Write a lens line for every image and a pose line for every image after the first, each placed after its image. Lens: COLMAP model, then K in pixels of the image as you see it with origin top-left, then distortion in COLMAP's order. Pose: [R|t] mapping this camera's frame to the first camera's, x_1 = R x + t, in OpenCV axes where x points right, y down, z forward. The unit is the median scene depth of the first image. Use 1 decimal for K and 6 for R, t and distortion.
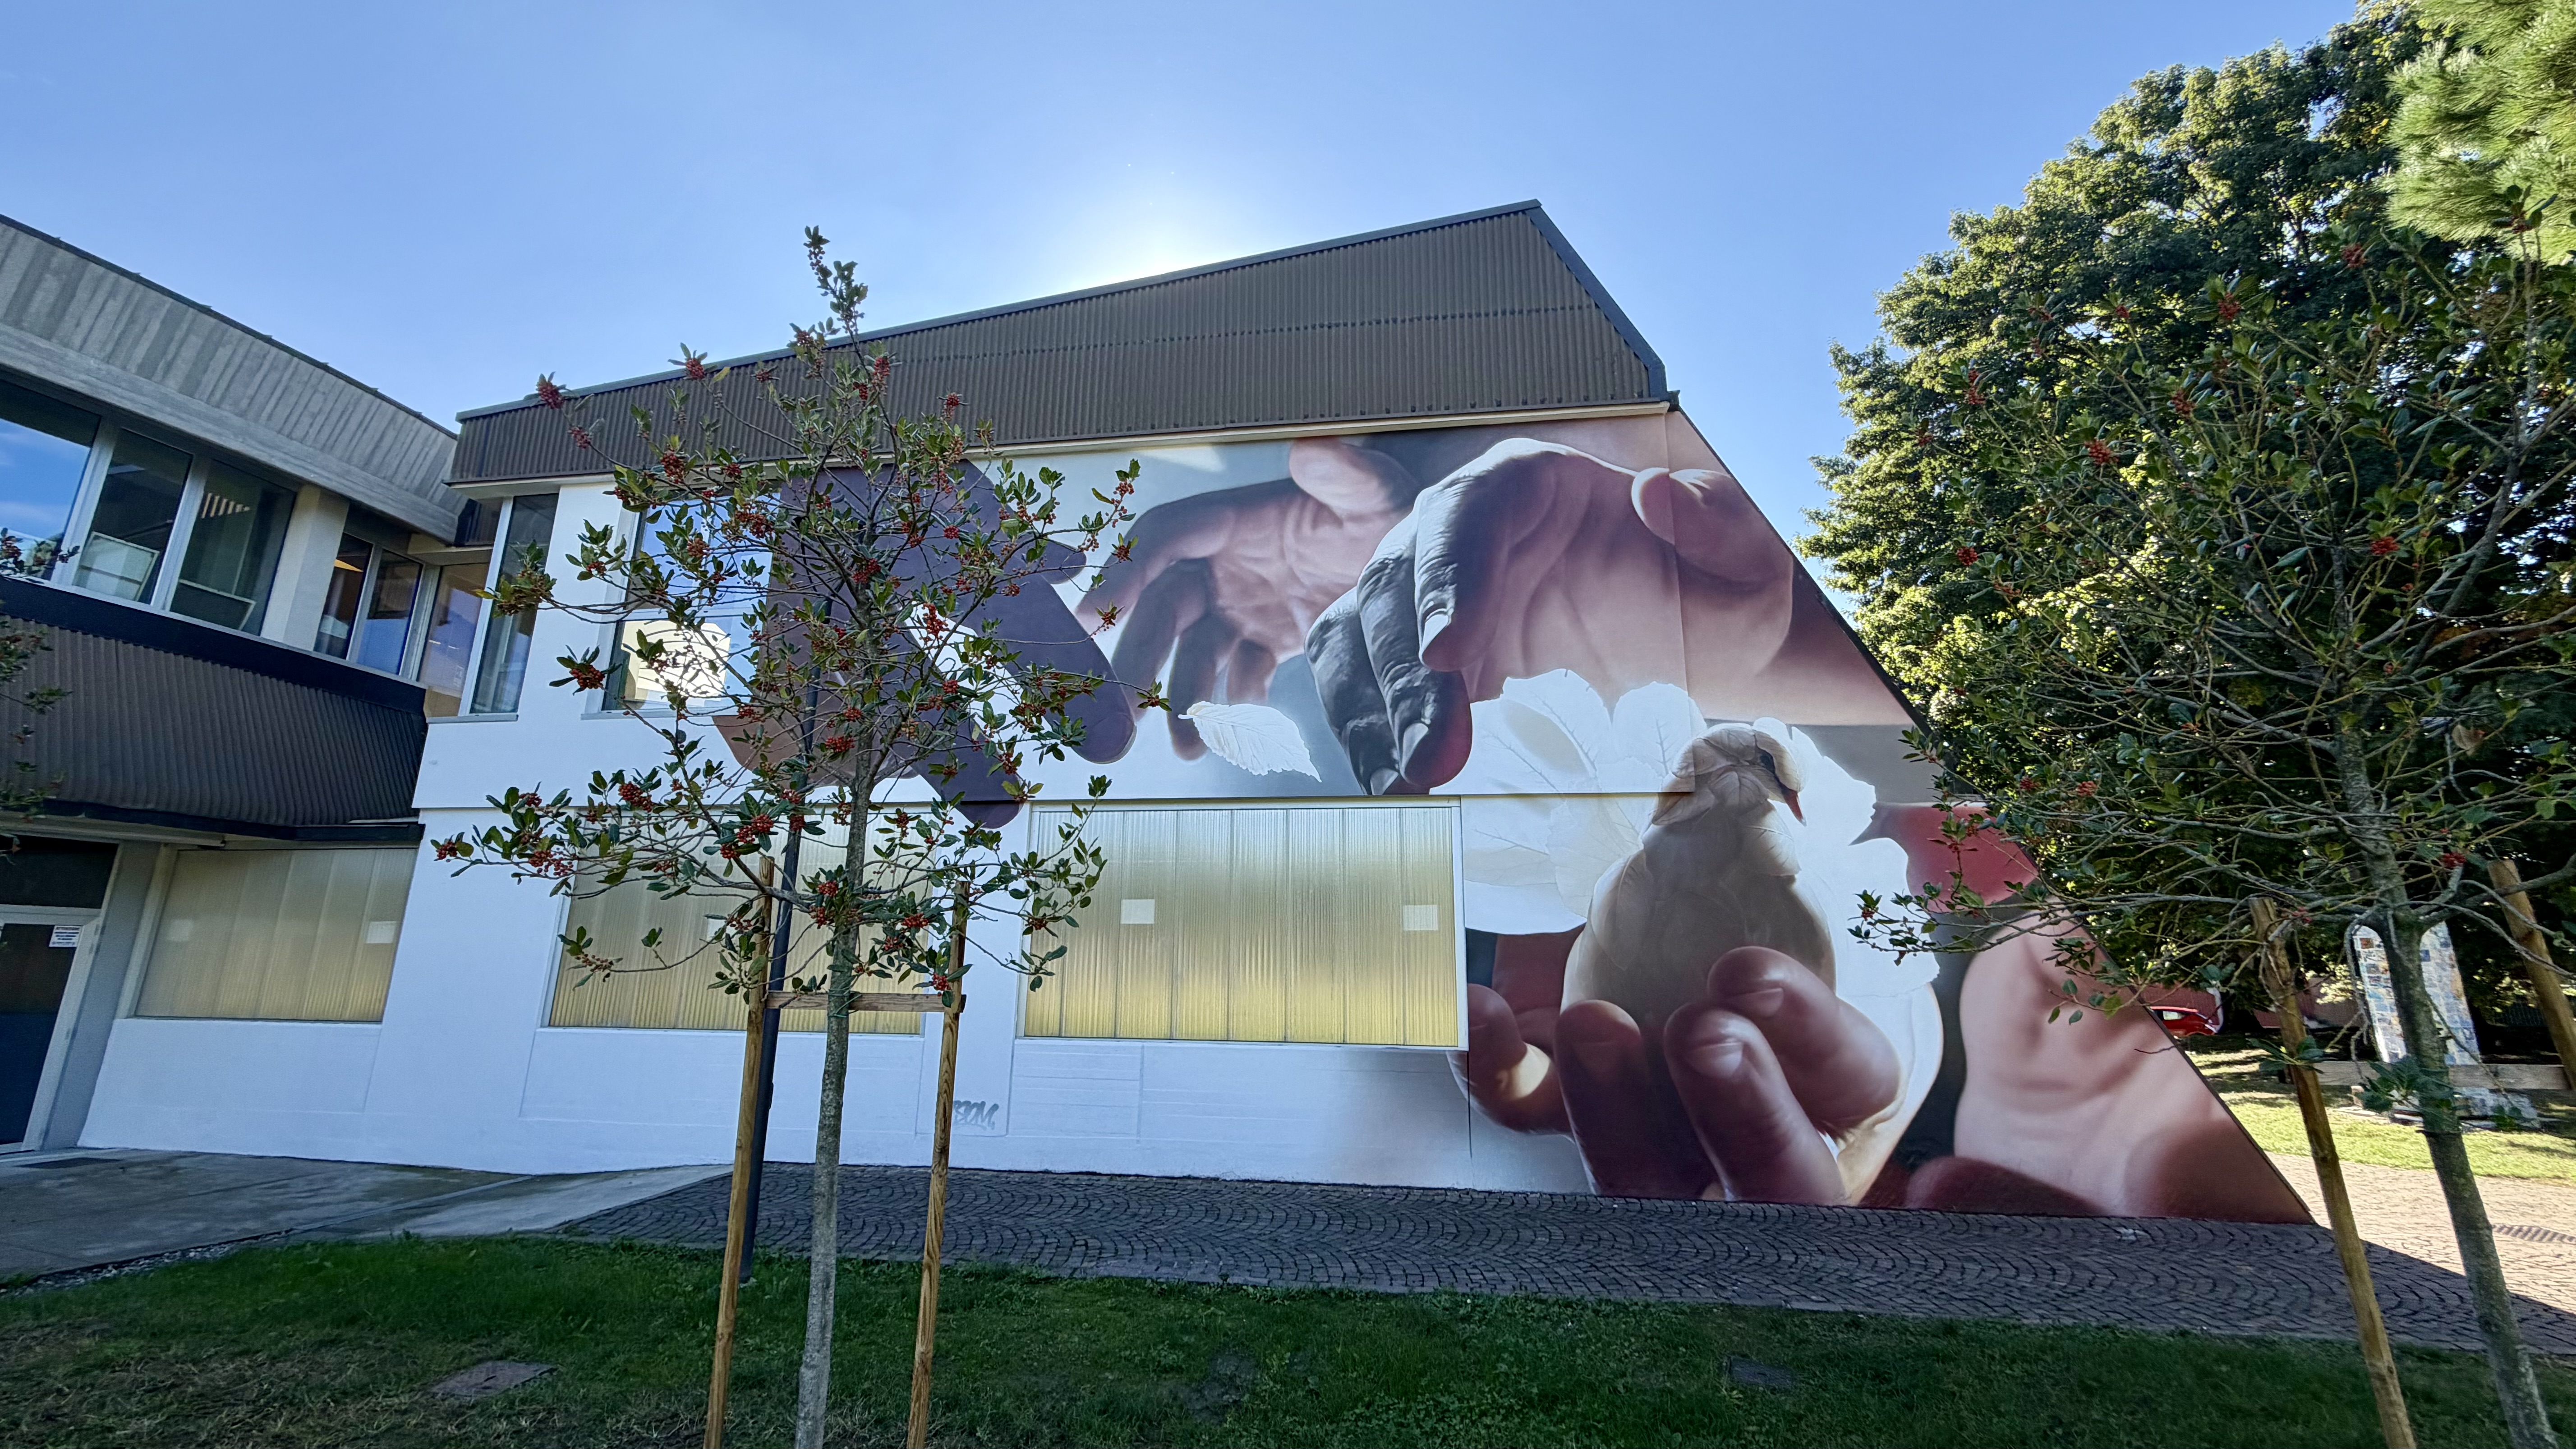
lens RADIAL K [[1010.1, 0, 1288.0], [0, 1010.1, 724.5], [0, 0, 1]] dist [0.000052, -0.000262]
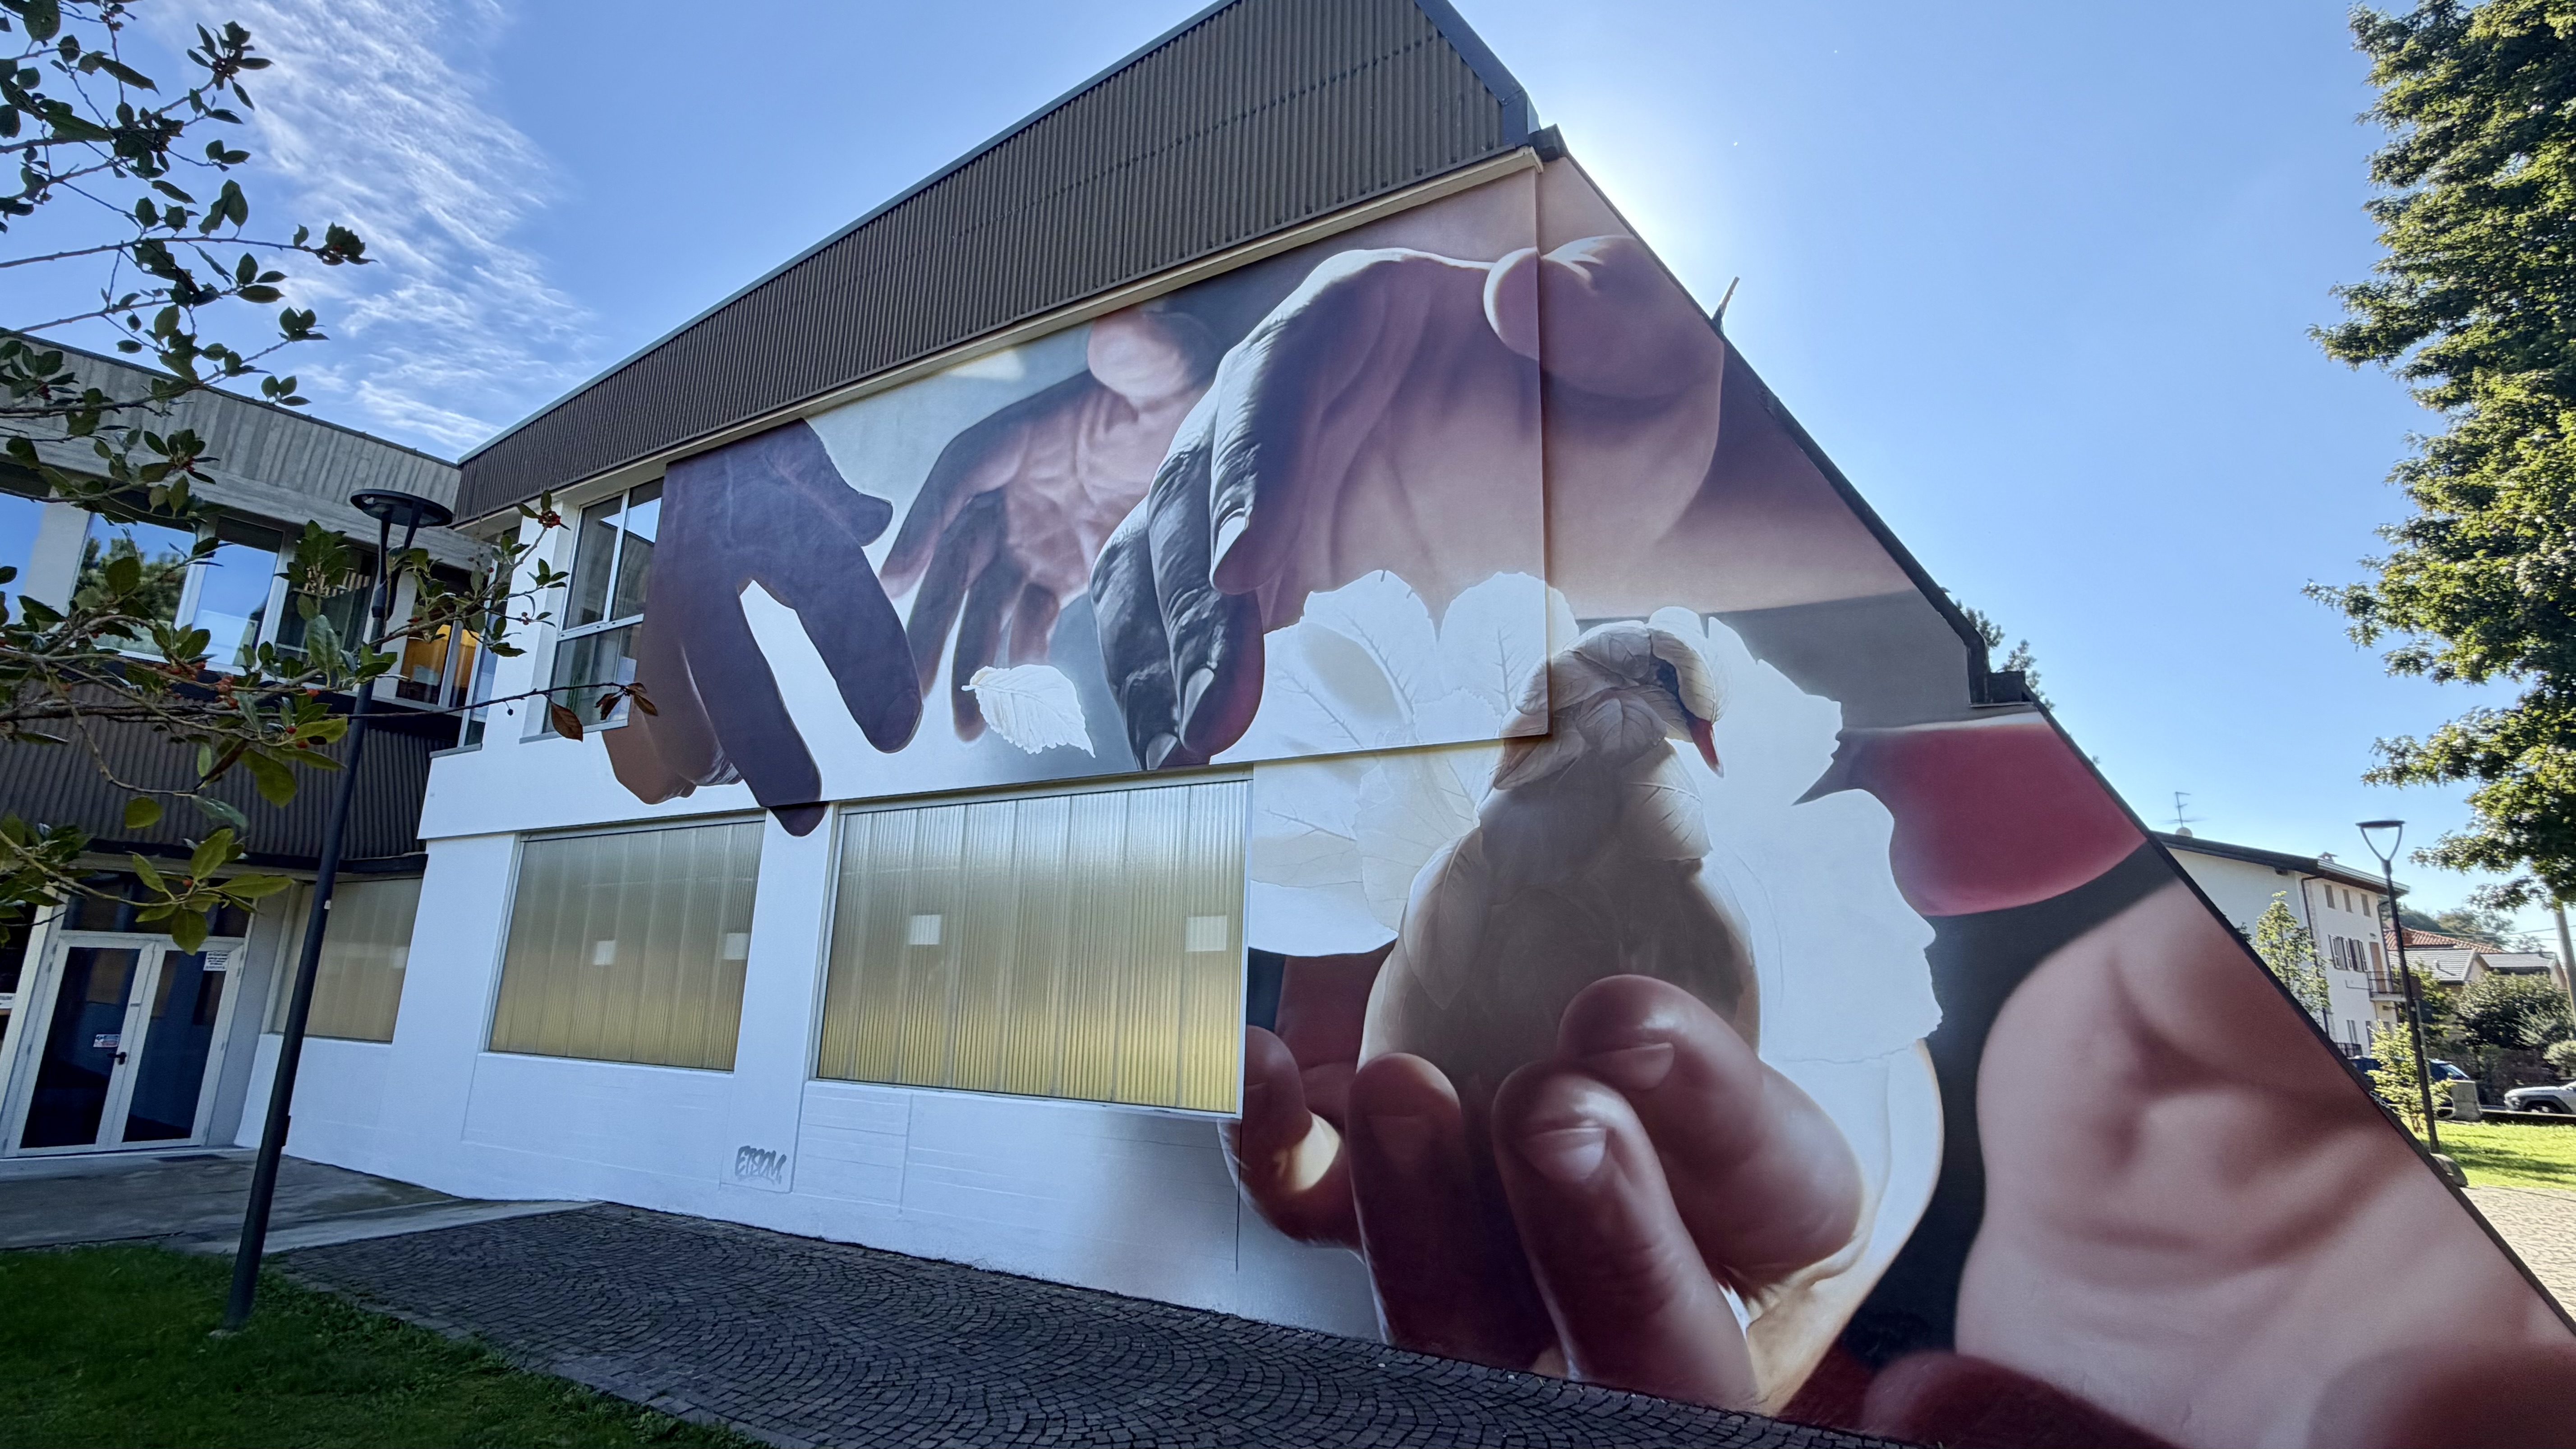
lens RADIAL K [[1181.7, 0, 1288.0], [0, 1181.7, 724.5], [0, 0, 1]] dist [0.000445, -0.000415]
pose [[0.926333, -0.073798, -0.369406, 0.489538], [0.074928, 0.997125, -0.011310, 0.052299], [0.369178, -0.017202, 0.929199, 0.222364]]
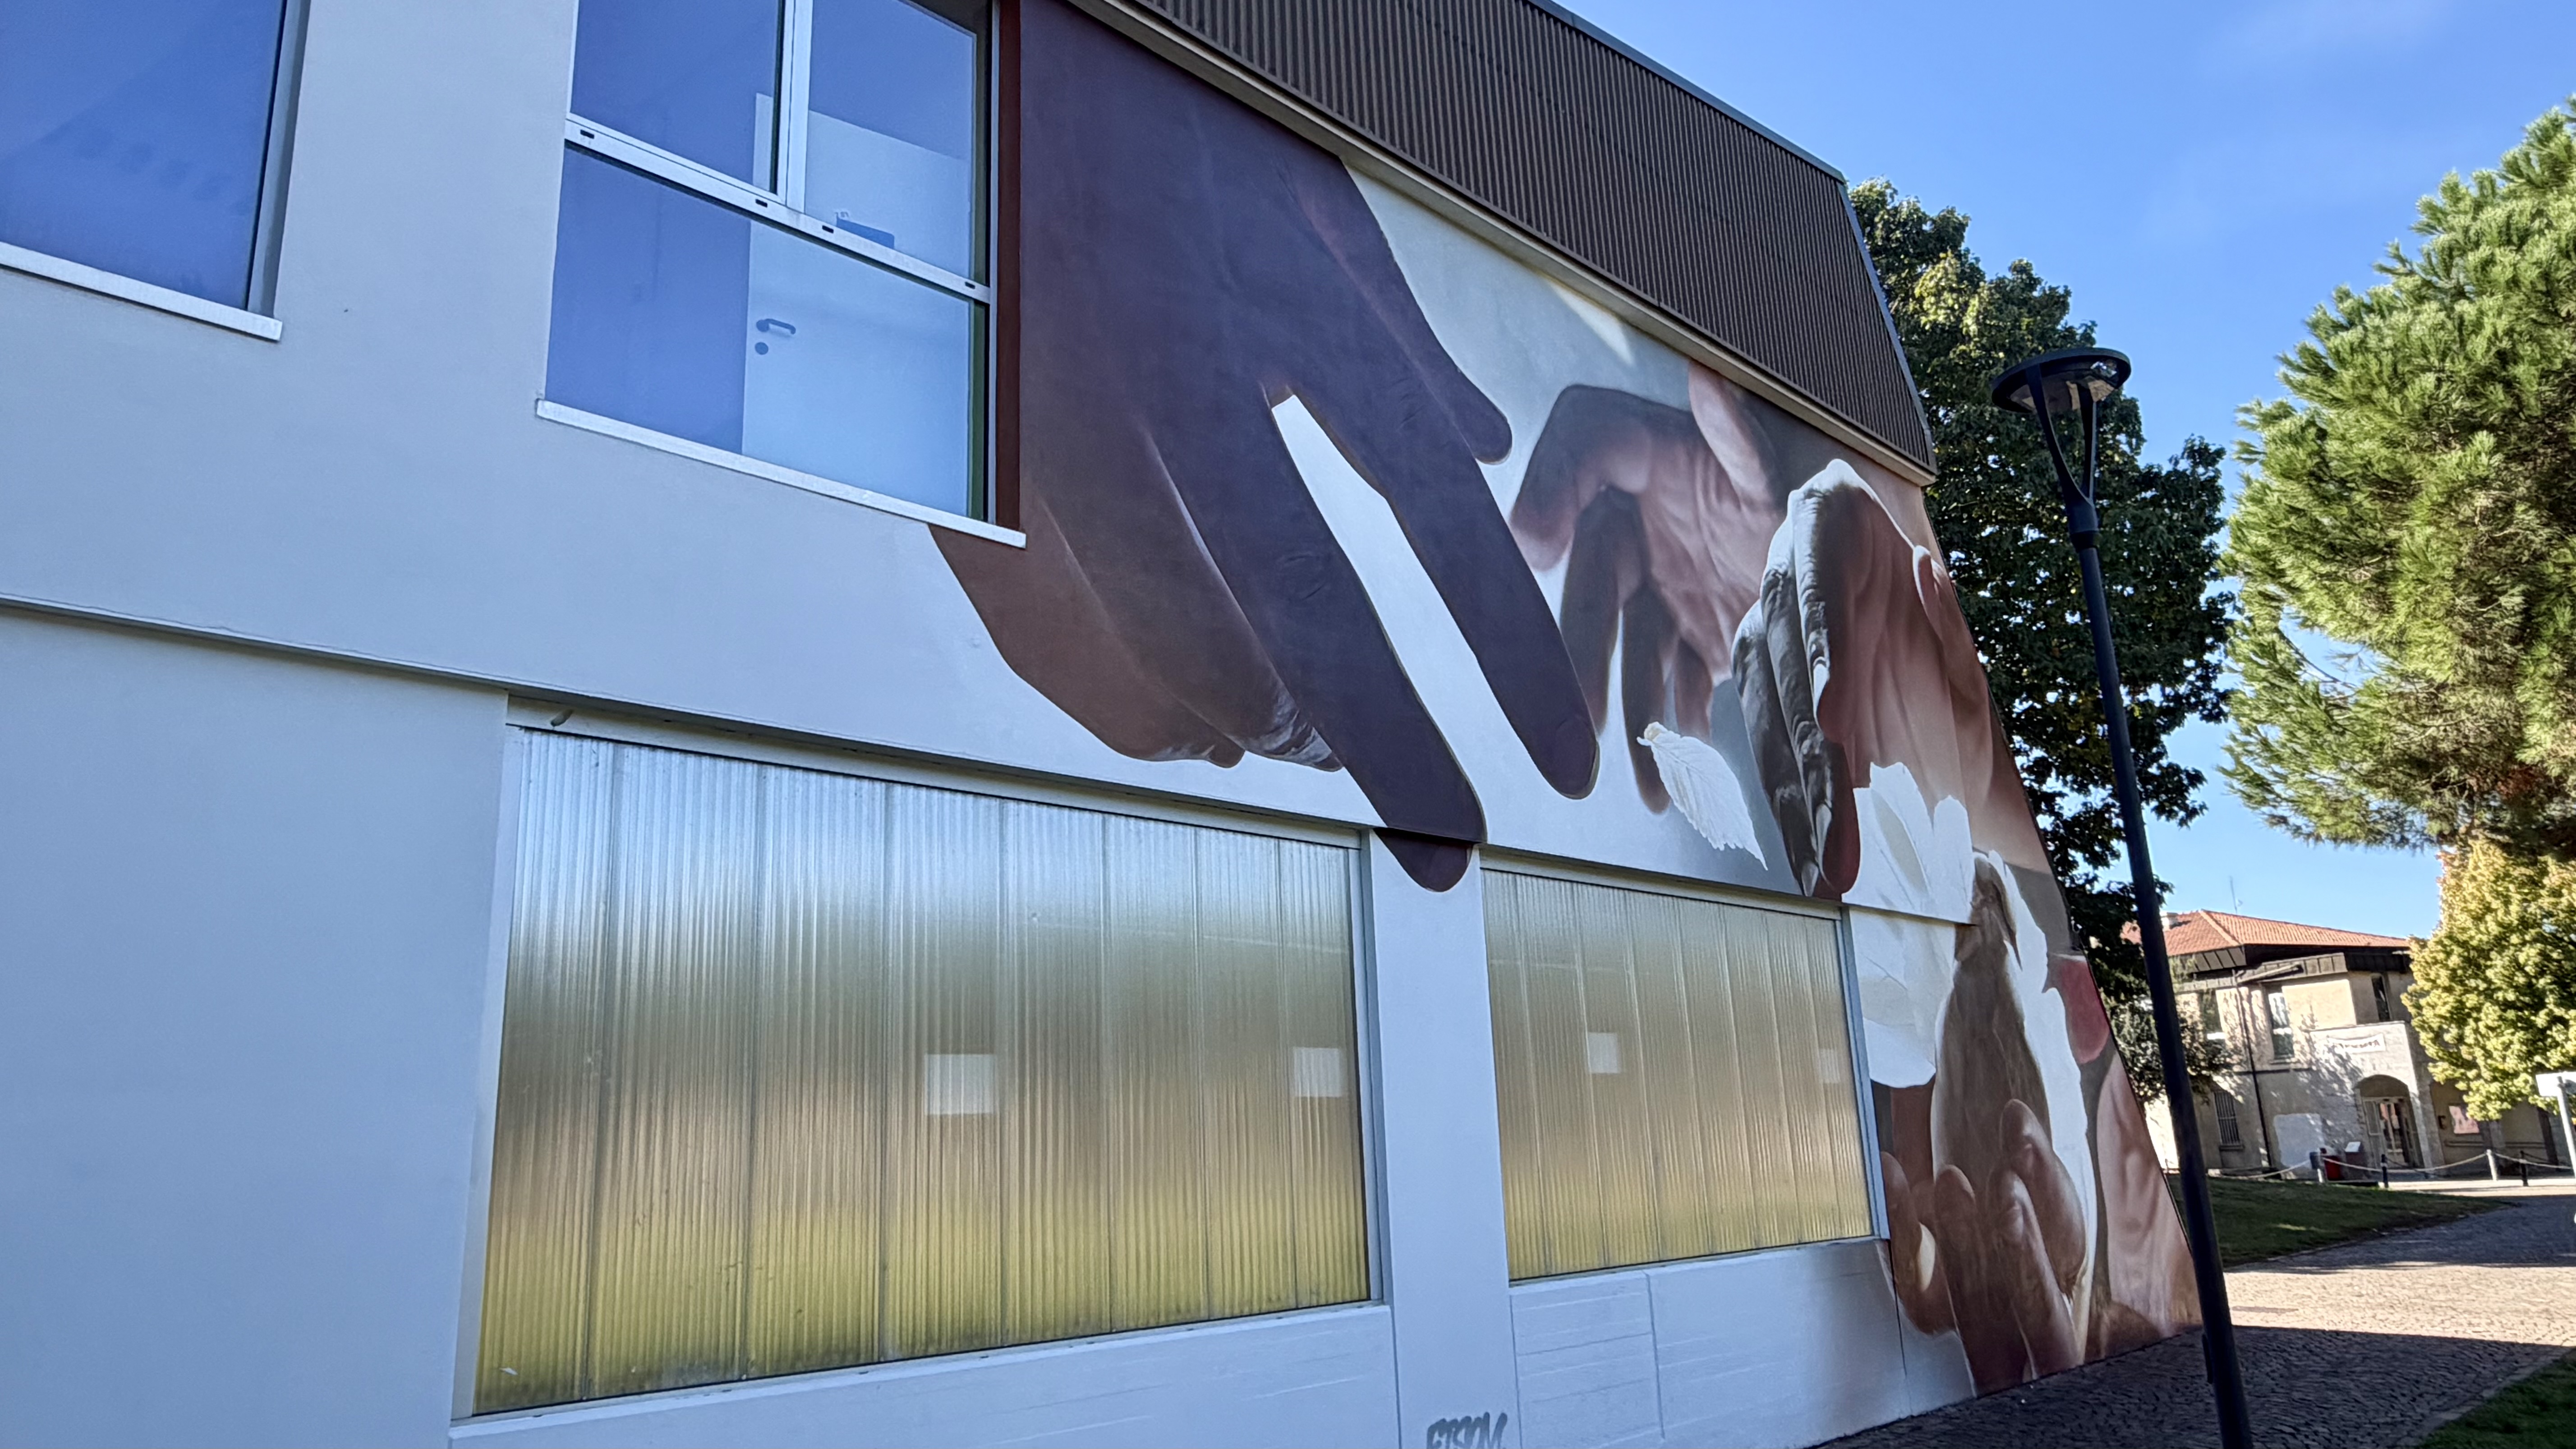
lens RADIAL K [[1698.5, 0, 1288.0], [0, 1698.5, 724.5], [0, 0, 1]] dist [-0.001076, 0.000436]
pose [[0.584537, 0.167879, 0.793809, -1.087985], [-0.144268, 0.984275, -0.101926, 0.123047], [-0.798438, -0.054942, 0.599565, 0.556437]]
